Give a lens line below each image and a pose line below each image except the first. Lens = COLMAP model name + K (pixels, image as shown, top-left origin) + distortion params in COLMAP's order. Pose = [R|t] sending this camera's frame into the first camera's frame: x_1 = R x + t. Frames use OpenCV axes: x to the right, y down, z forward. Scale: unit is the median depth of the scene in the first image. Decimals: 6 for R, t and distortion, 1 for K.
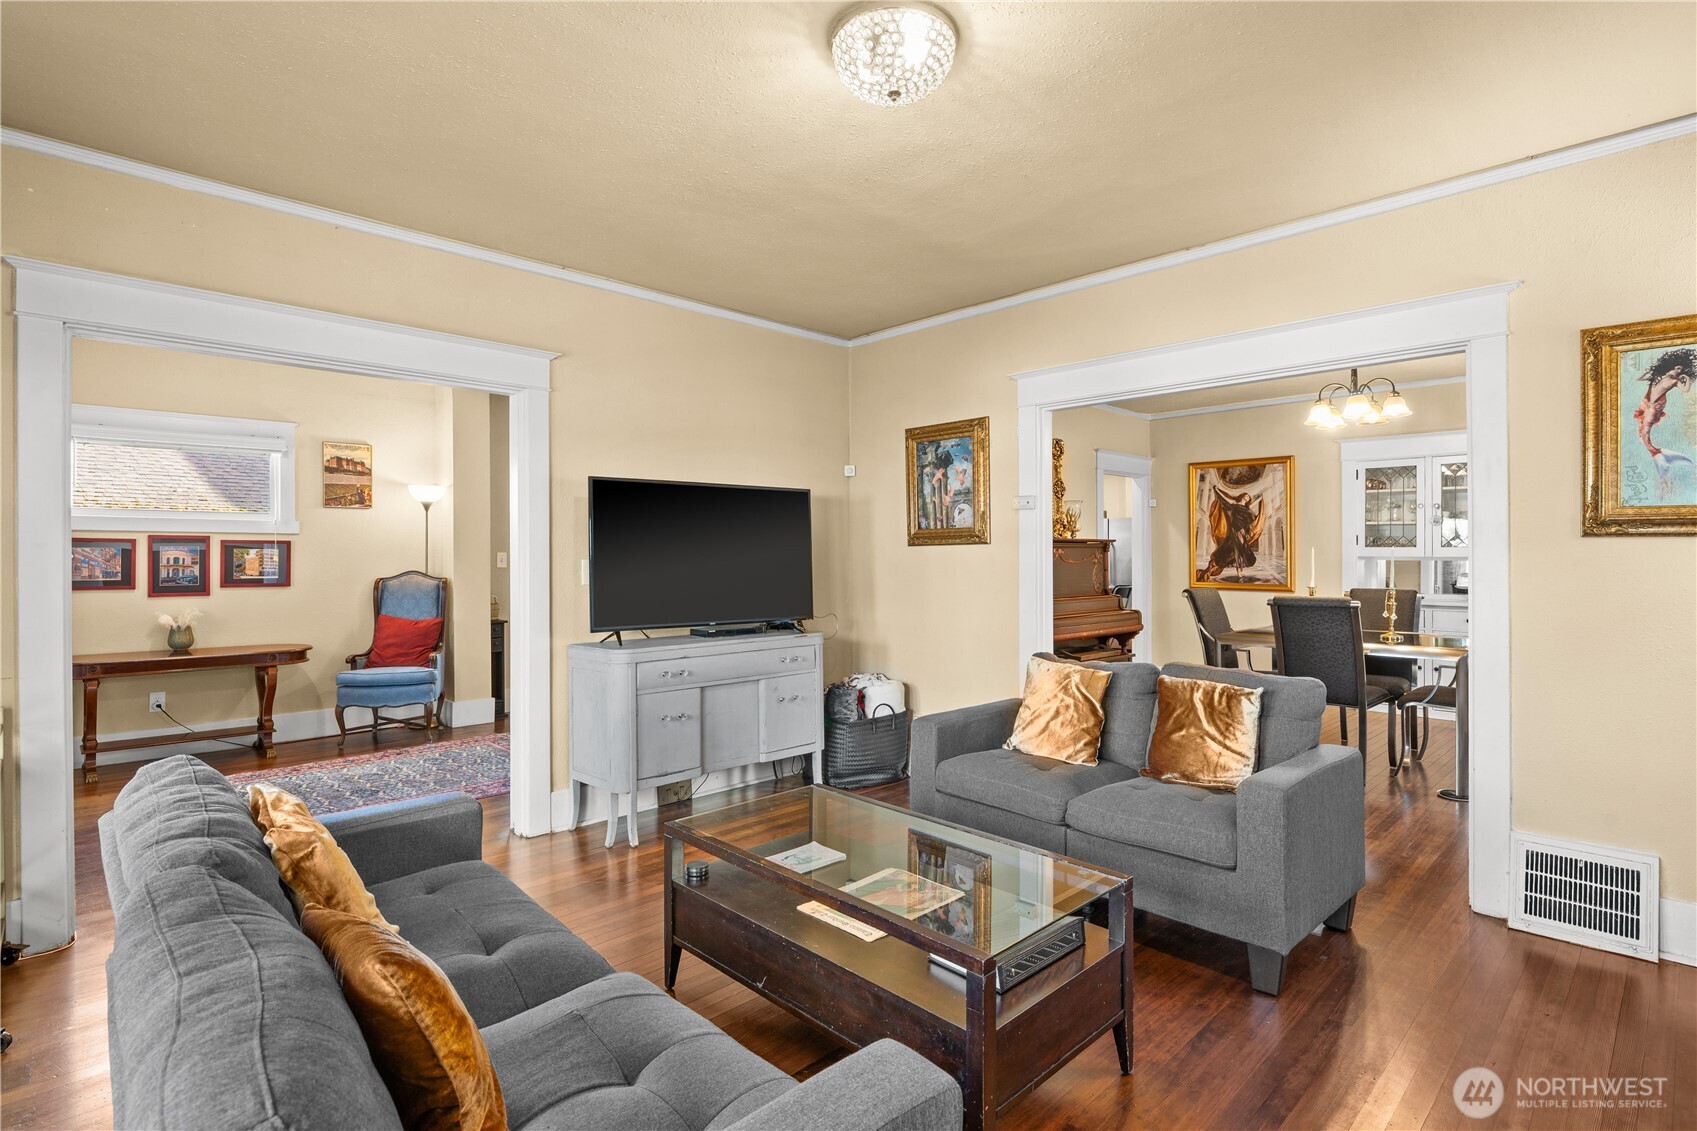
lens RADIAL K [[833.2, 0, 853.2], [0, 833.2, 546.6], [0, 0, 1]] dist [-0.005587, -0.001535]
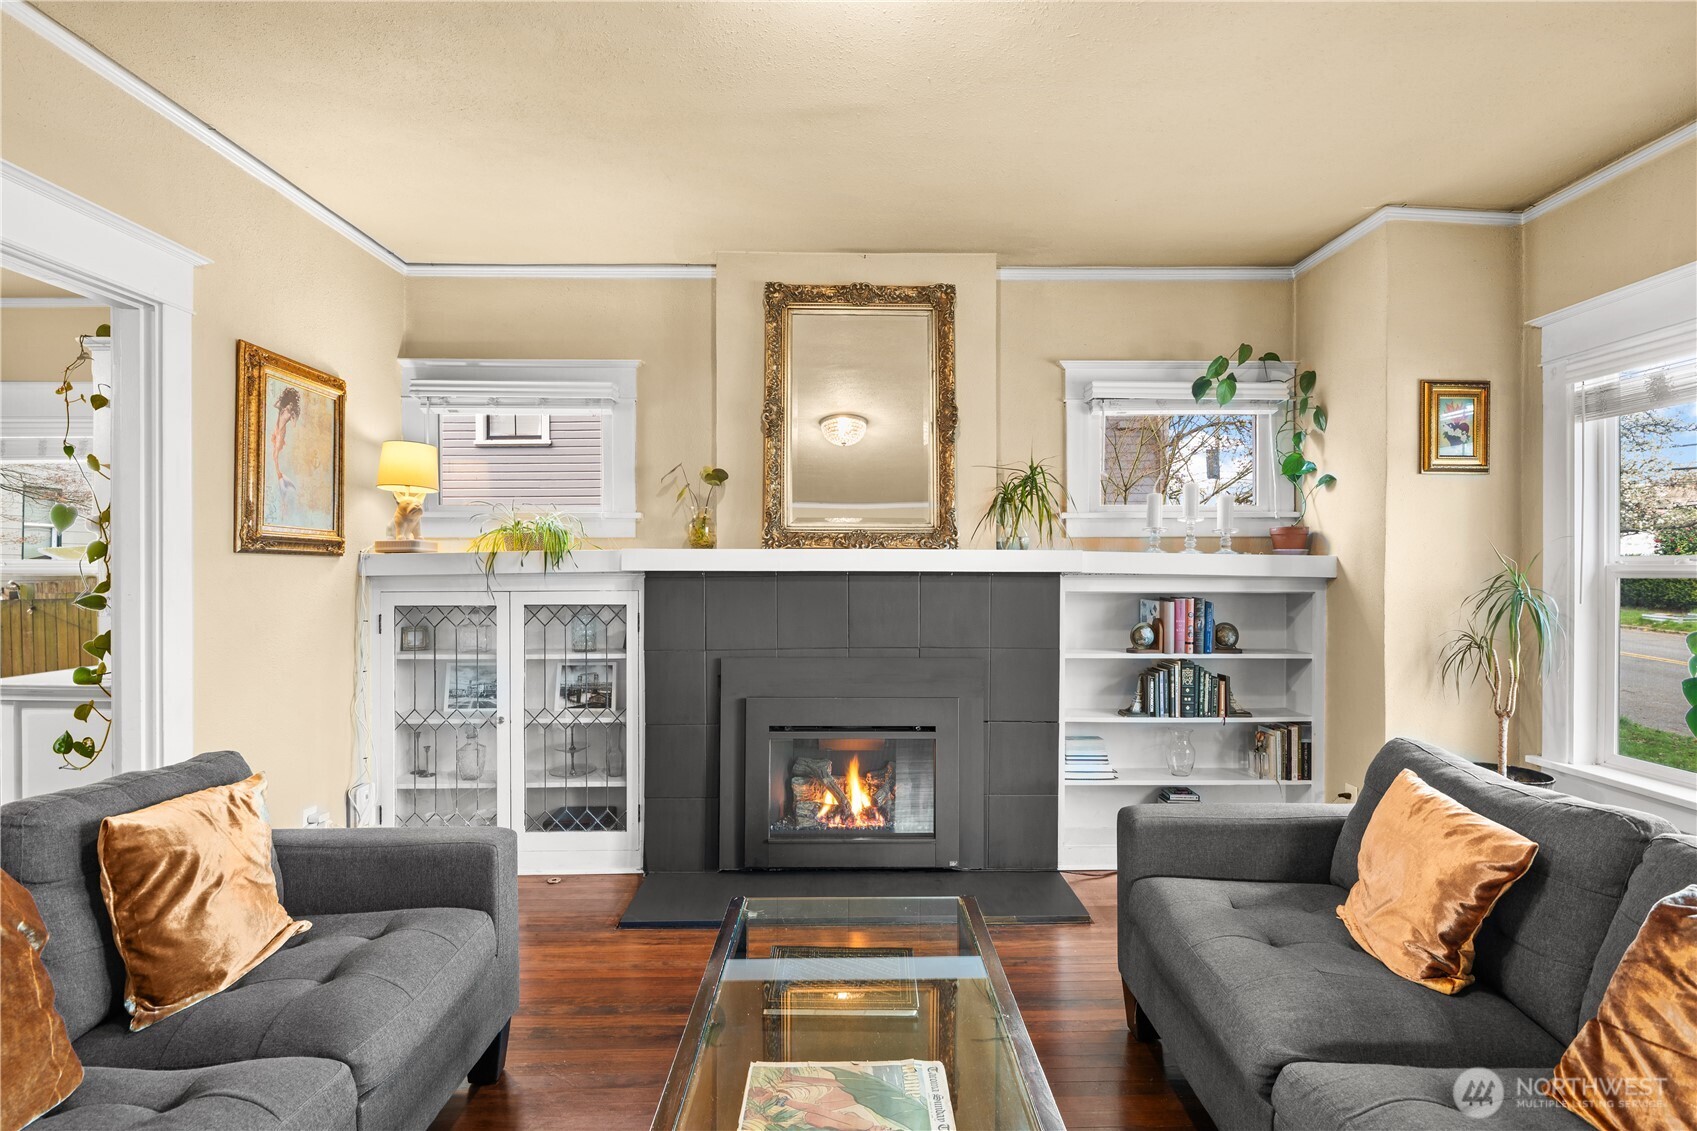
lens RADIAL K [[851.6, 0, 847.4], [0, 851.6, 573.1], [0, 0, 1]] dist [0.001370, -0.000084]
pose [[-0.718016, -0.001932, 0.696024, -0.196558], [-0.003357, 0.999994, -0.000687, 0.006274], [-0.696018, -0.002830, -0.718019, 0.739352]]
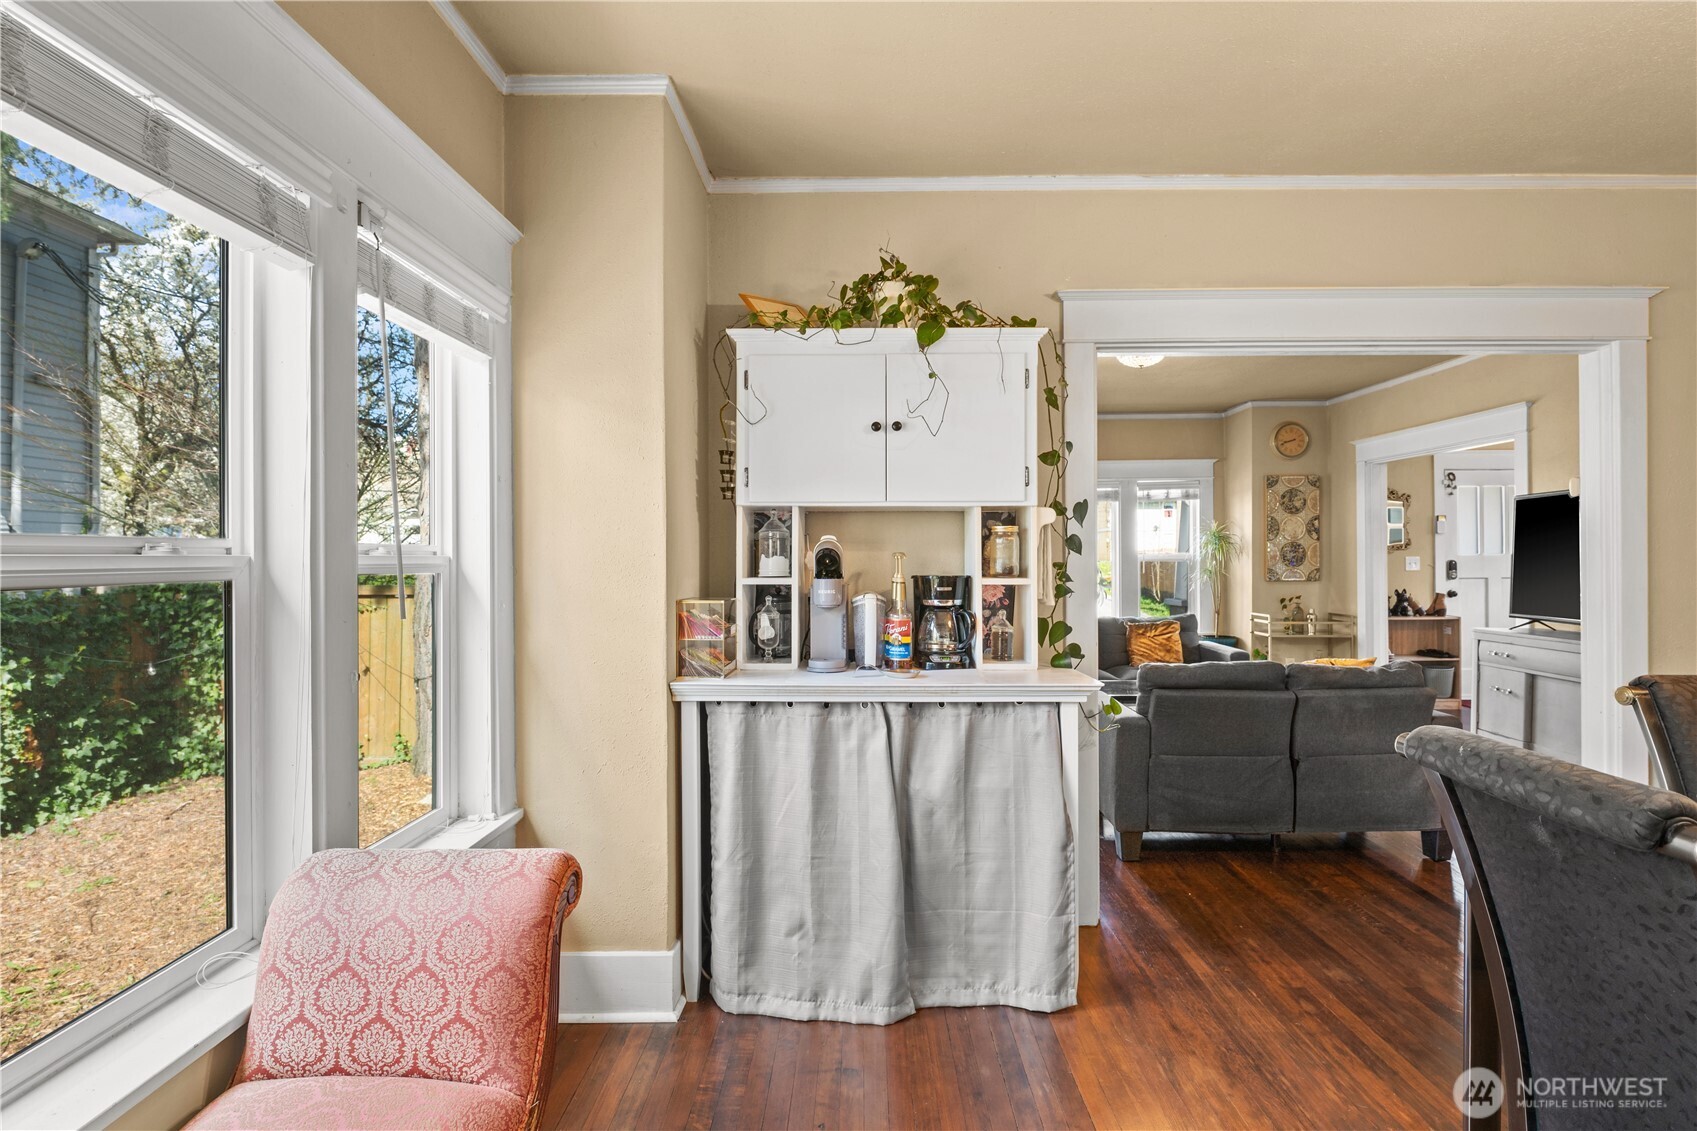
lens RADIAL K [[831.8, 0, 848.5], [0, 831.8, 565.5], [0, 0, 1]] dist [-0.003846, -0.001675]
pose [[-0.710816, 0.010231, -0.703304, 1.111008], [0.011090, 0.999933, 0.003338, 0.005175], [0.703291, -0.005427, -0.710882, 1.008077]]
